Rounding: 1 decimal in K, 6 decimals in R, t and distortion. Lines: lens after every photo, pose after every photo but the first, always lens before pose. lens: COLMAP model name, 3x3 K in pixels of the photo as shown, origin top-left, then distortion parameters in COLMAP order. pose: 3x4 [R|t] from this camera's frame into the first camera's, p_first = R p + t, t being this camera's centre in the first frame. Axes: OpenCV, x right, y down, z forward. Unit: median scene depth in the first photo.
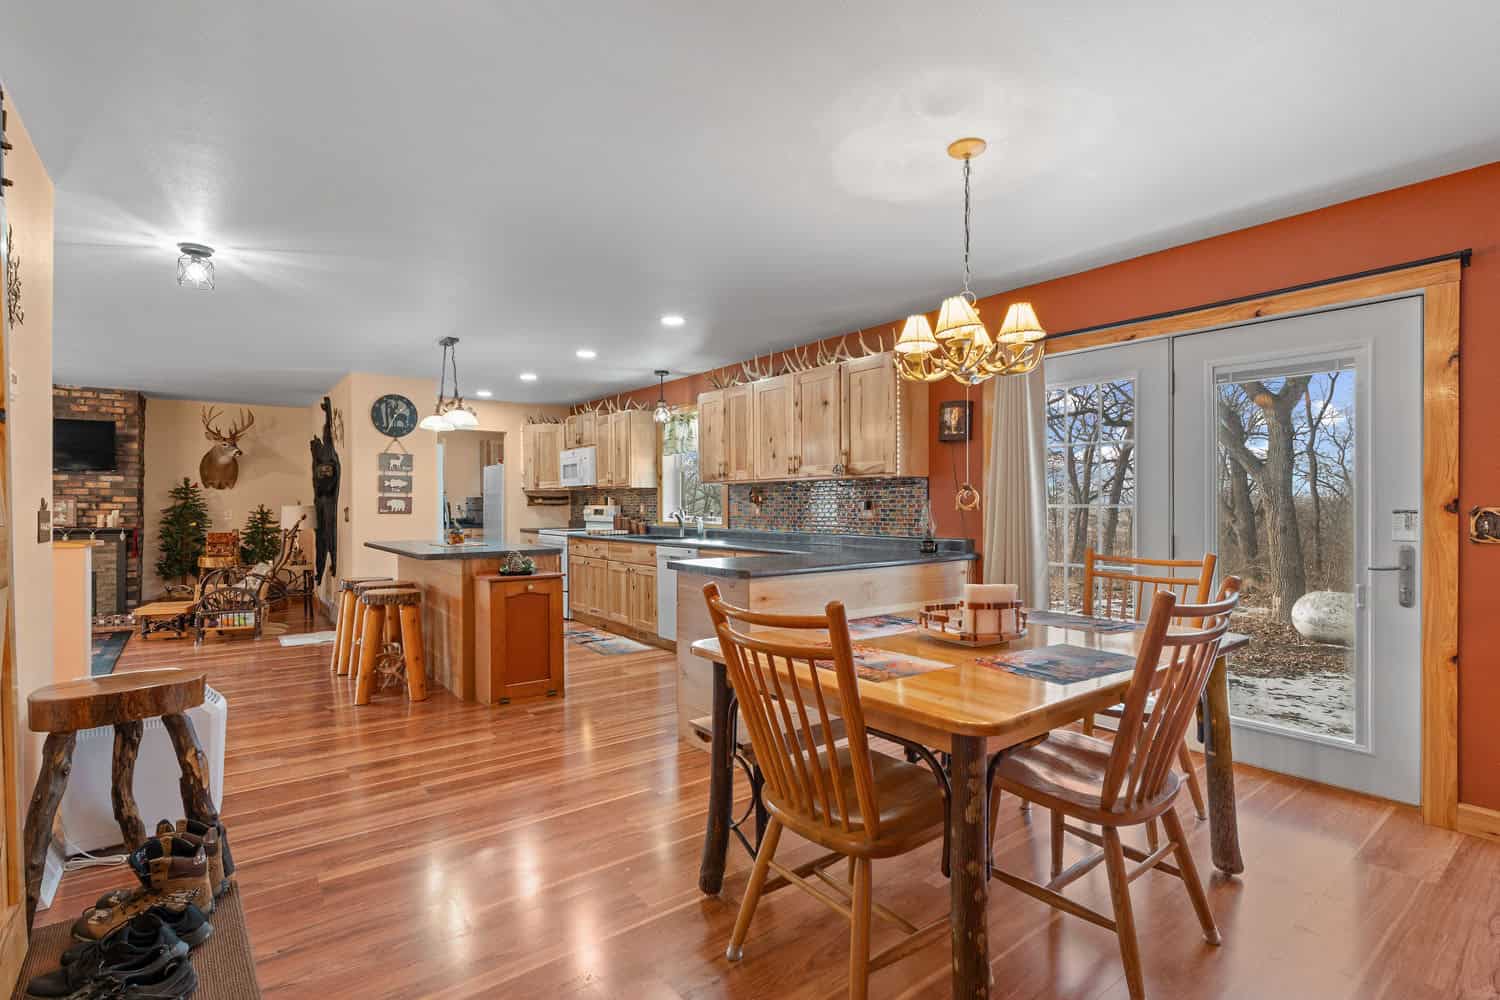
lens RADIAL K [[715.4, 0, 750.6], [0, 715.4, 504.6], [0, 0, 1]] dist [-0.011599, -0.000891]
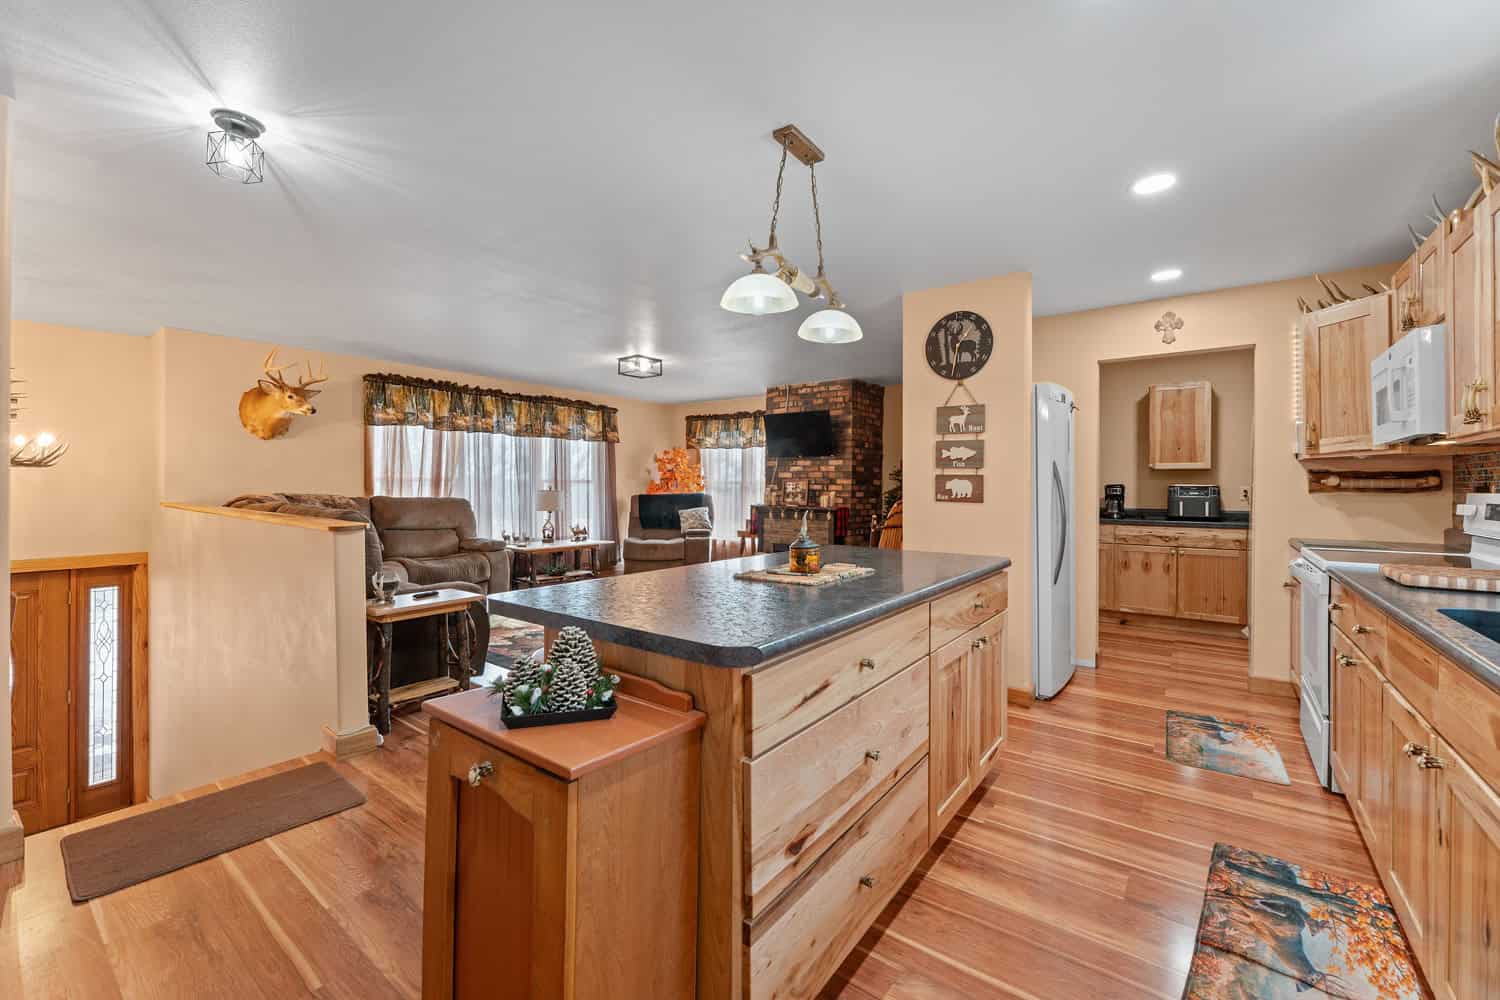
lens RADIAL K [[614.5, 0, 745.6], [0, 614.5, 489.1], [0, 0, 1]] dist [0.001326, -0.000188]
pose [[0.265448, 0.007073, -0.964099, -0.024538], [-0.006038, 0.999966, 0.005673, -0.000332], [0.964106, 0.004315, 0.265481, 0.632162]]
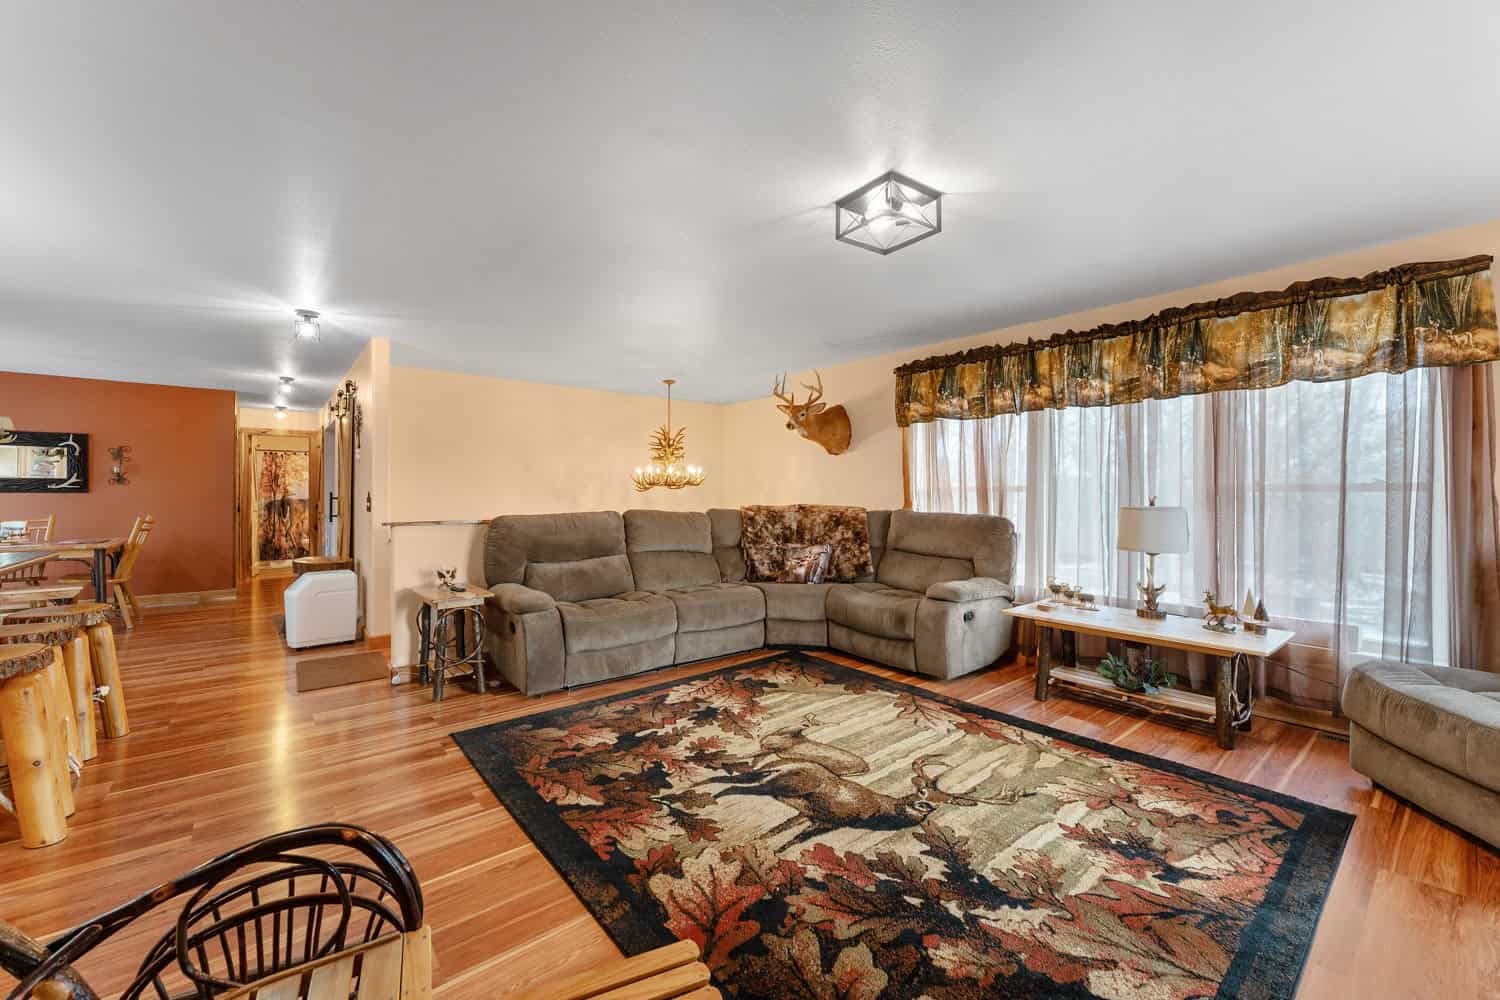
lens RADIAL K [[614.5, 0, 748.4], [0, 614.5, 496.4], [0, 0, 1]] dist [0.001326, -0.000188]
pose [[-0.999882, -0.001493, -0.015307, -0.807344], [-0.001534, 0.999995, 0.002644, -0.000318], [0.015303, 0.002667, -0.999879, 1.092071]]
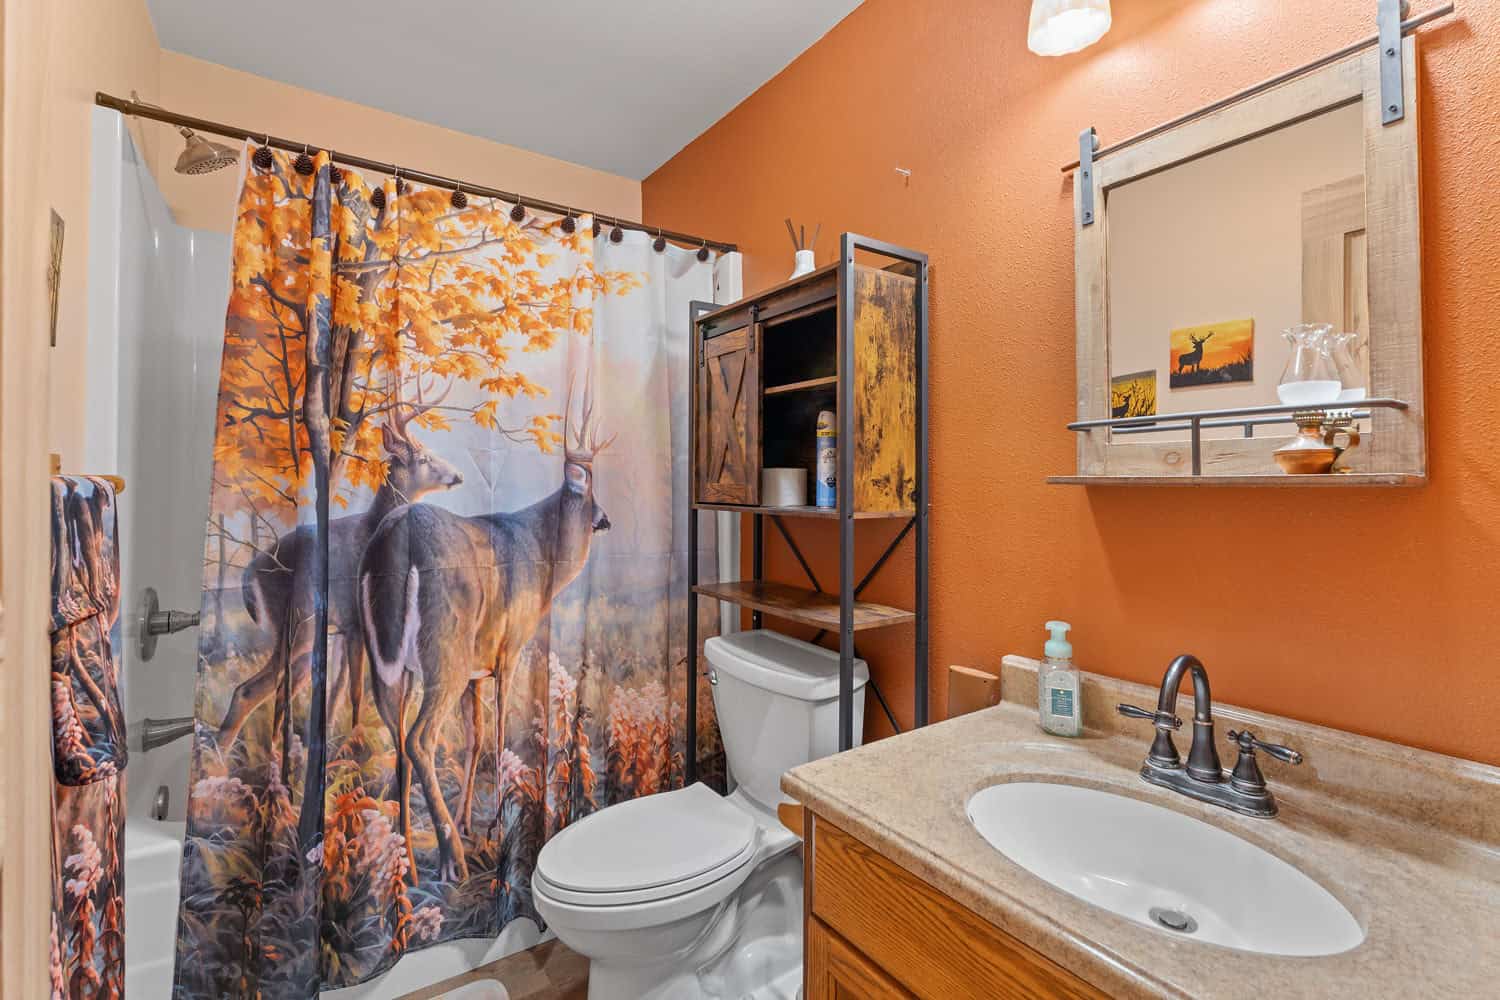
lens RADIAL K [[653.5, 0, 724.9], [0, 653.5, 467.4], [0, 0, 1]] dist [-0.003196, 0.000077]
pose [[-0.997616, -0.000811, 0.068998, 0.174759], [-0.001968, 0.999859, -0.016704, -0.000387], [-0.068975, -0.016800, -0.997477, -0.215032]]
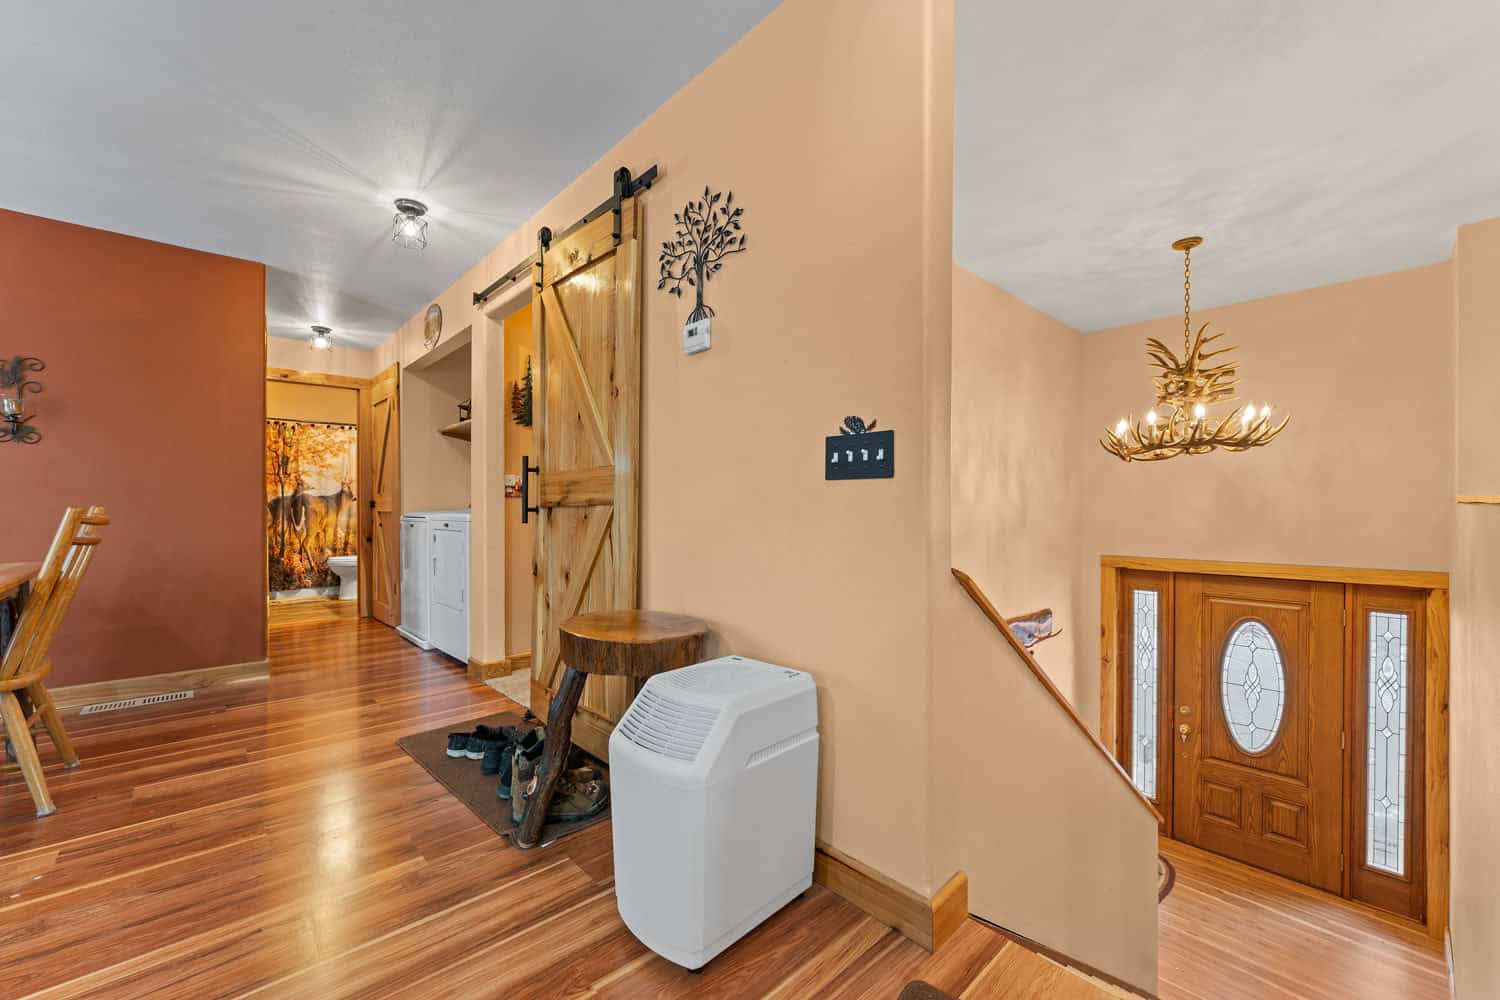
lens RADIAL K [[614.5, 0, 740.2], [0, 614.5, 511.3], [0, 0, 1]] dist [0.001326, -0.000188]
pose [[-0.997134, 0.002383, -0.075618, -0.321827], [0.001614, 0.999946, 0.010230, 0.028793], [0.075639, 0.010078, -0.997084, 0.595355]]
